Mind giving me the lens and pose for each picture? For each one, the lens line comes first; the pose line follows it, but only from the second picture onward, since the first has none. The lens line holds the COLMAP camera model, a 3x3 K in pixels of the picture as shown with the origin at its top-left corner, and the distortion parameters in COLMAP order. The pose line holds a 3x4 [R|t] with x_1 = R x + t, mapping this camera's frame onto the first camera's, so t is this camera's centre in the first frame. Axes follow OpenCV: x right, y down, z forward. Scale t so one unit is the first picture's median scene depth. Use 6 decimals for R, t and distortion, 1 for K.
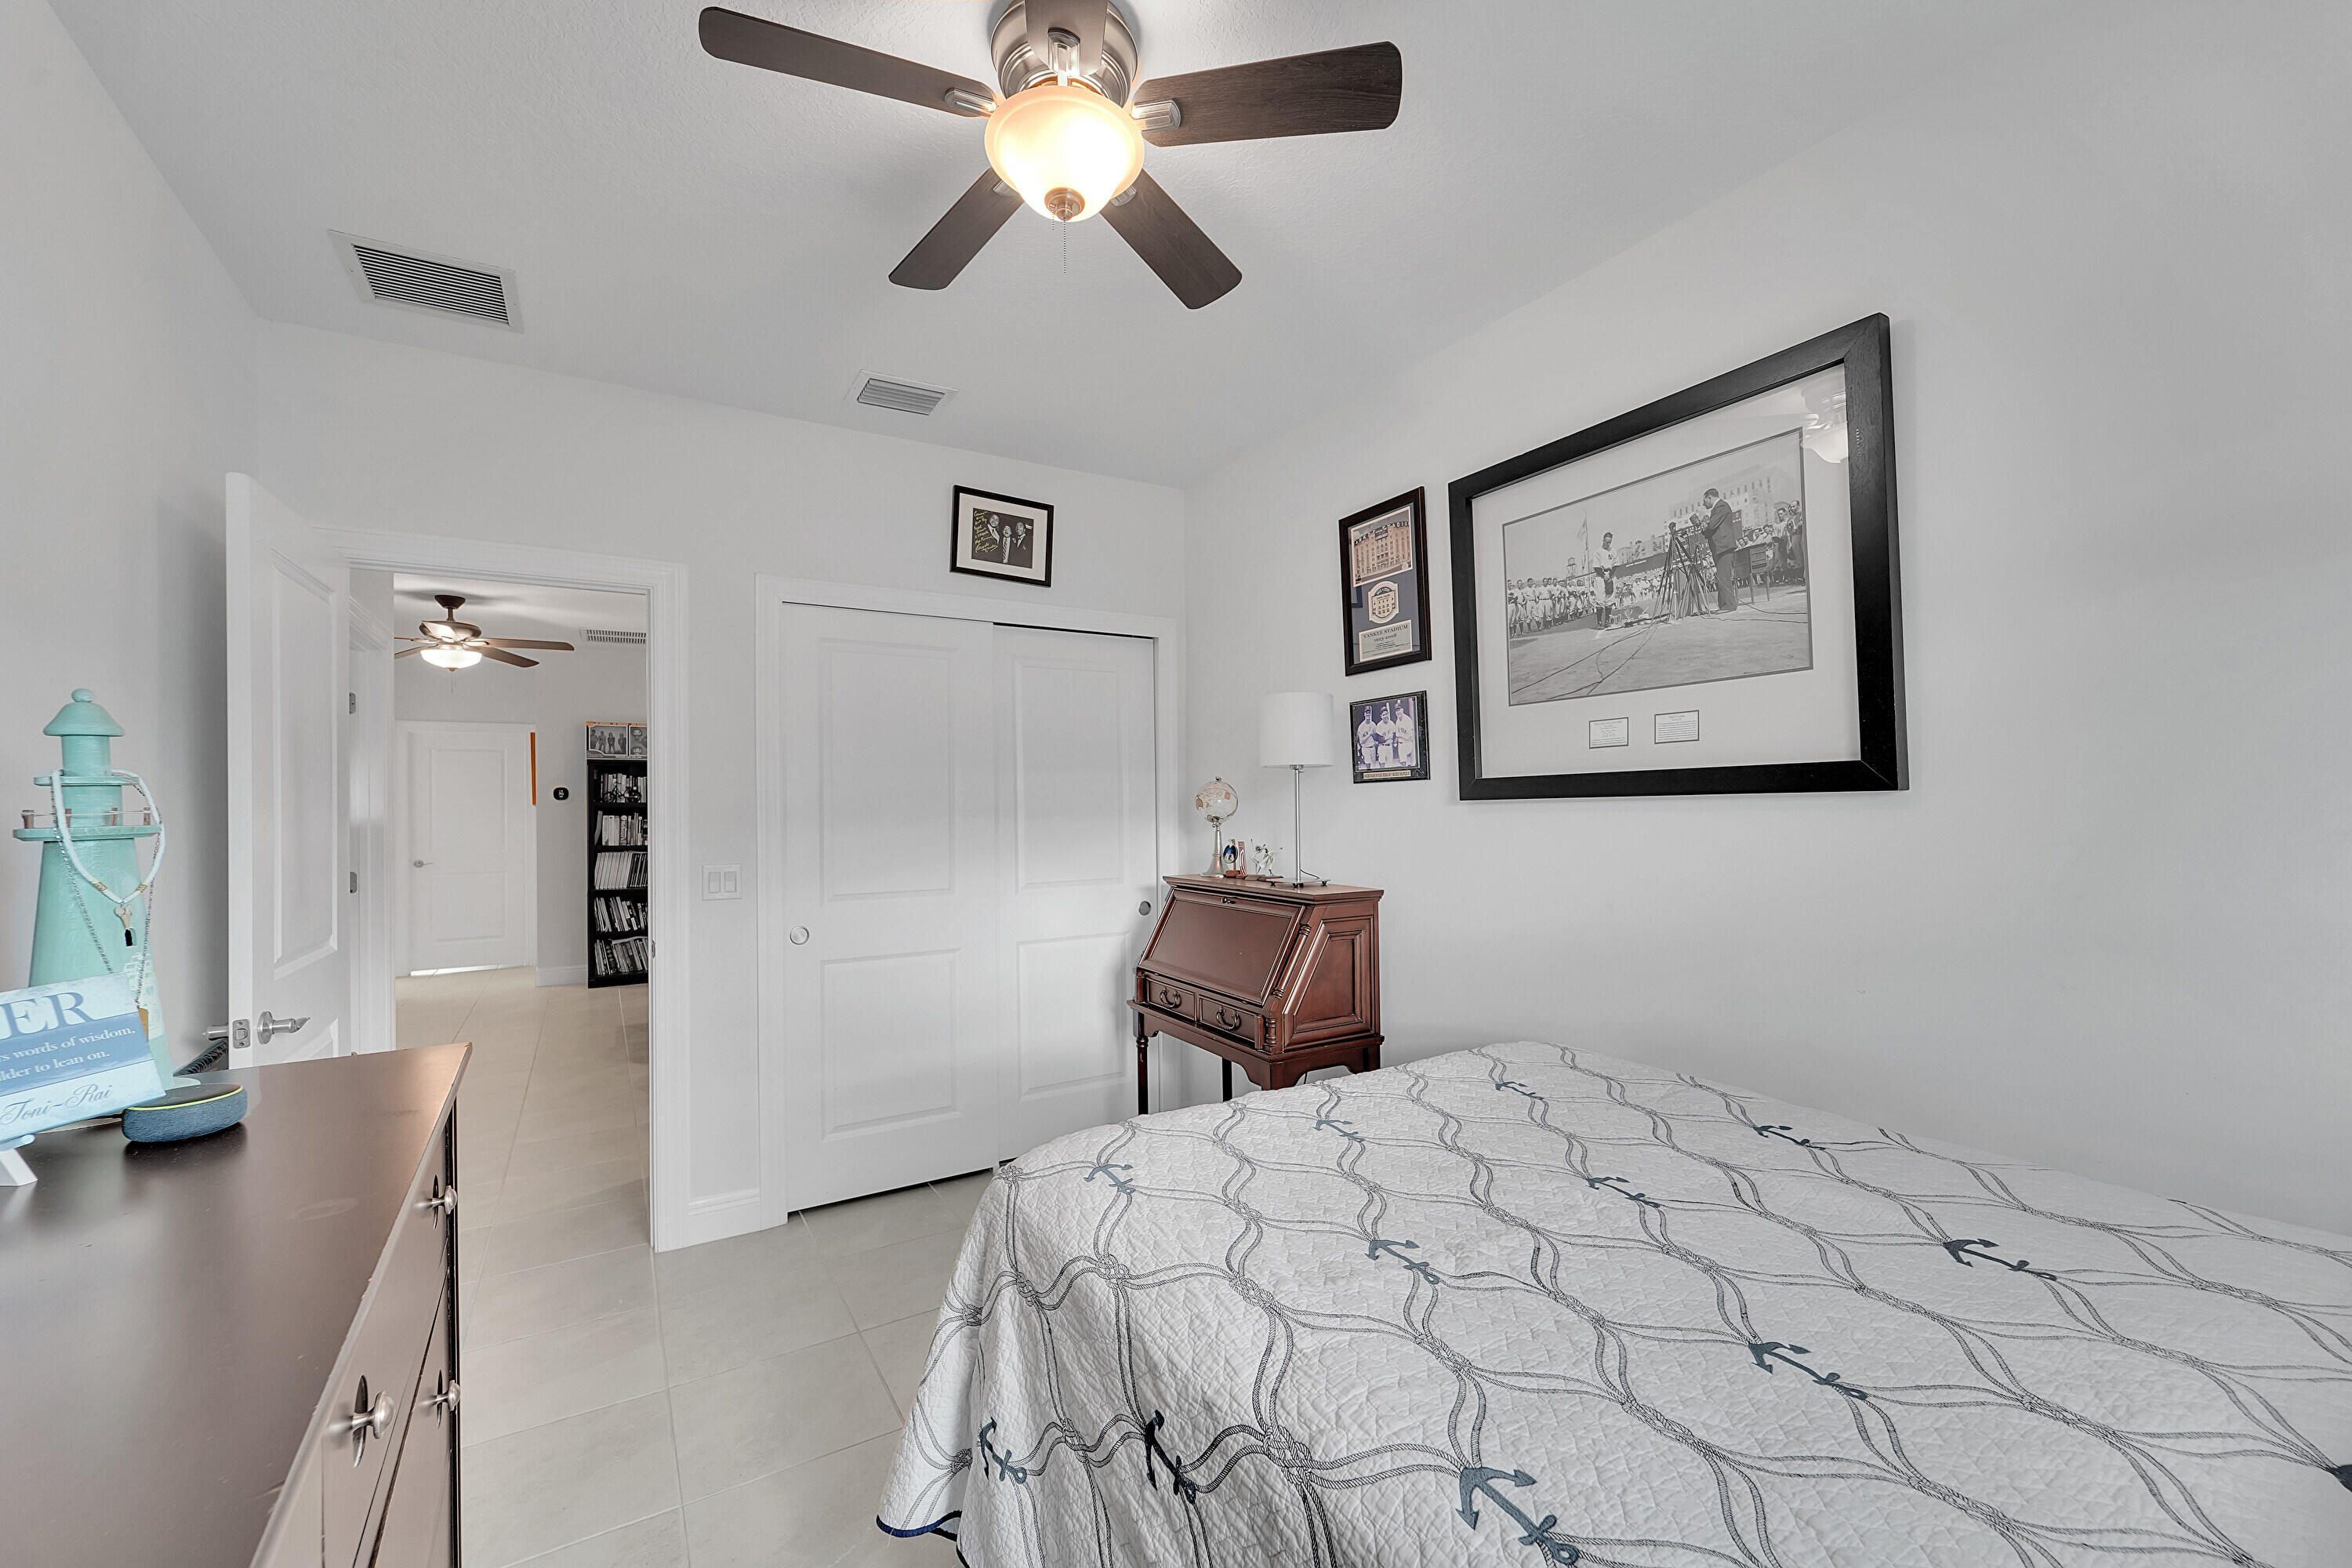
lens RADIAL K [[978.4, 0, 1164.8], [0, 978.4, 795.3], [0, 0, 1]] dist [-0.000277, 0.000066]
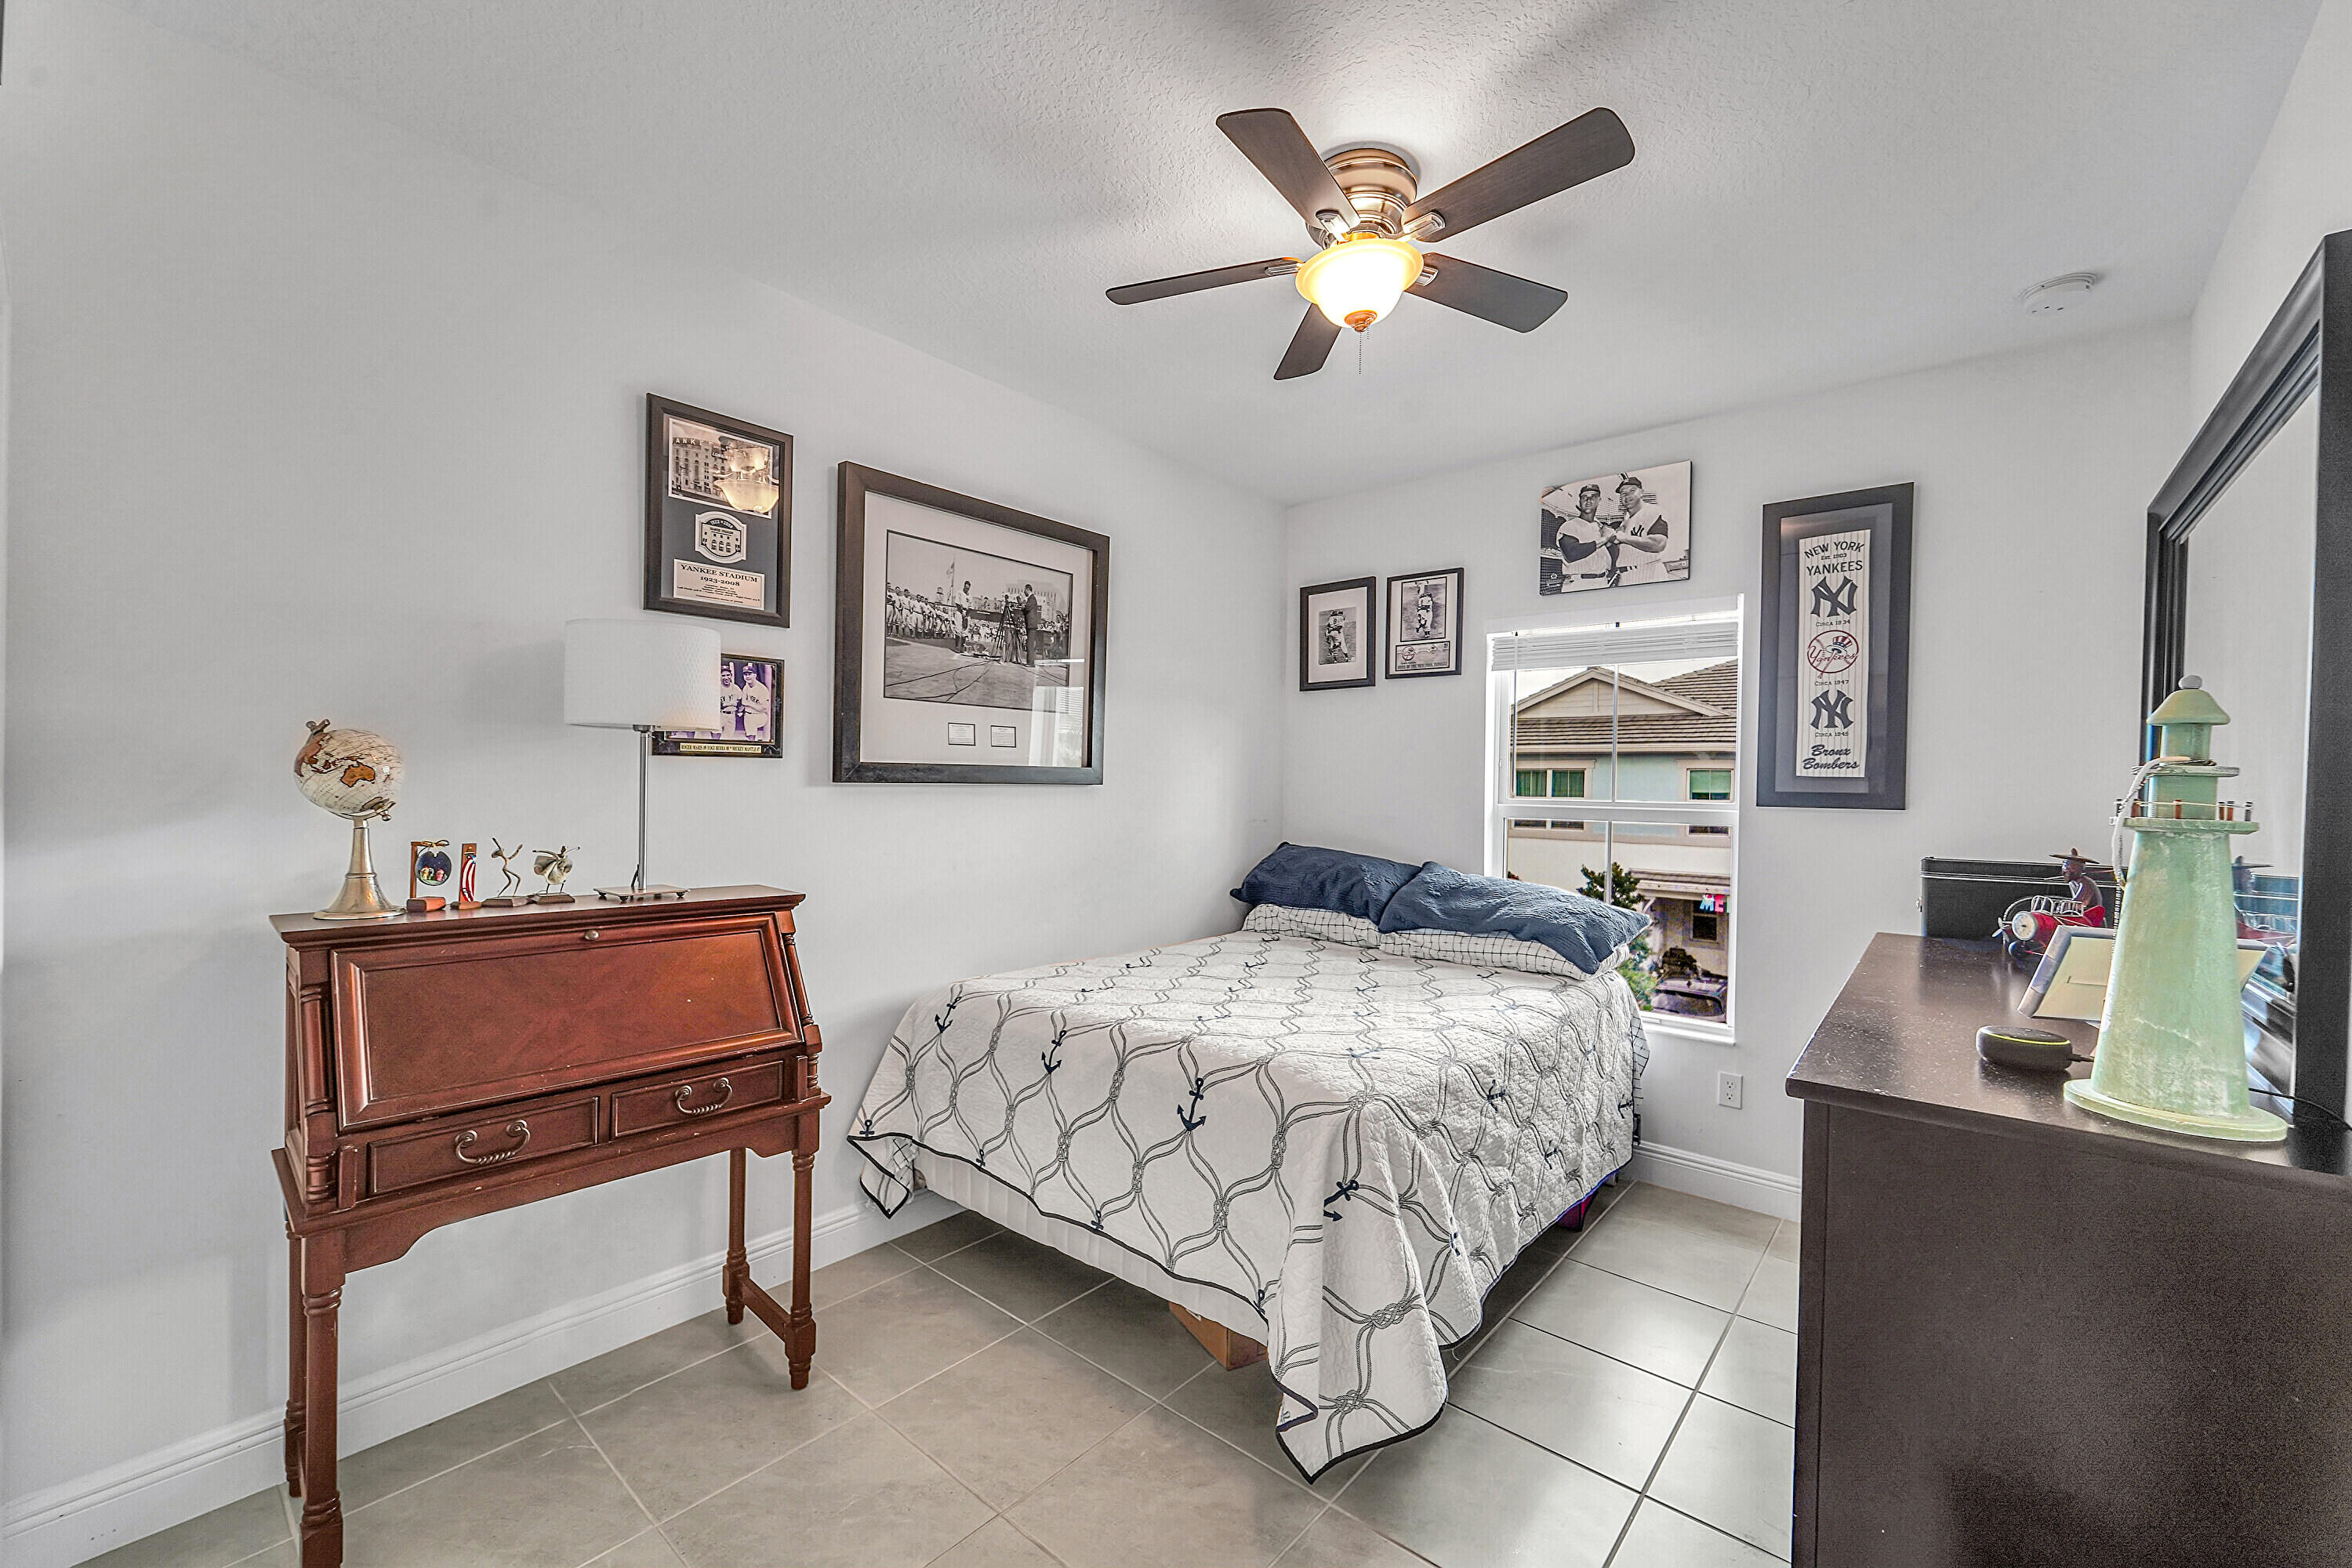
lens RADIAL K [[978.4, 0, 1164.8], [0, 978.4, 795.3], [0, 0, 1]] dist [-0.000277, 0.000066]
pose [[-0.327577, -0.008526, 0.944786, -0.826431], [-0.030324, 0.999539, -0.001494, 0.010776], [-0.944338, -0.029139, -0.327685, 1.112385]]
